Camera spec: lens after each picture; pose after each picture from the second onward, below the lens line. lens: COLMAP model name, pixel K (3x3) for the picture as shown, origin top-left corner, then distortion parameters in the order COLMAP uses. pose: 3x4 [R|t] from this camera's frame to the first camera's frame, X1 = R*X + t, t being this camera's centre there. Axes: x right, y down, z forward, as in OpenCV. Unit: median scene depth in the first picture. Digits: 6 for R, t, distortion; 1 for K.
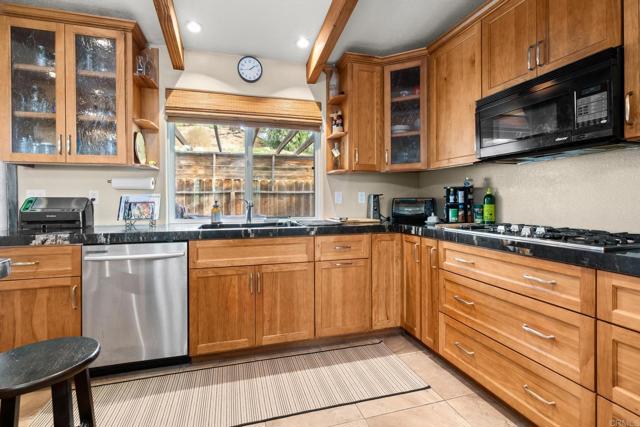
lens RADIAL K [[309.9, 0, 331.0], [0, 309.9, 201.2], [0, 0, 1]] dist [-0.014985, 0.002687]
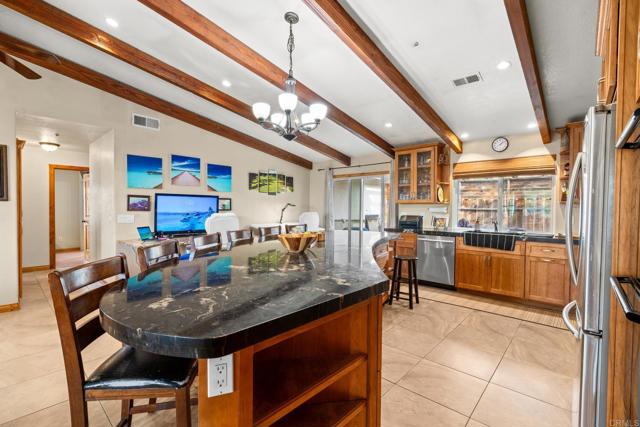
lens RADIAL K [[293.5, 0, 300.7], [0, 293.5, 212.8], [0, 0, 1]] dist [-0.002366, 0.001626]
pose [[0.464442, 0.023299, -0.885297, 0.736777], [-0.014319, 0.999721, 0.018799, -0.058463], [0.885488, 0.003945, 0.464646, -0.822082]]
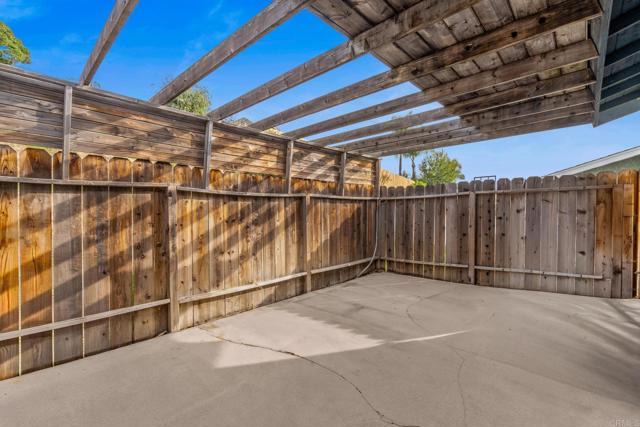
lens RADIAL K [[293.5, 0, 322.7], [0, 293.5, 217.2], [0, 0, 1]] dist [-0.002366, 0.001626]
pose [[0.859424, -0.011871, 0.511126, -1.548182], [0.006201, 0.999899, 0.012796, 0.032416], [-0.511226, -0.007828, 0.859411, 0.891910]]
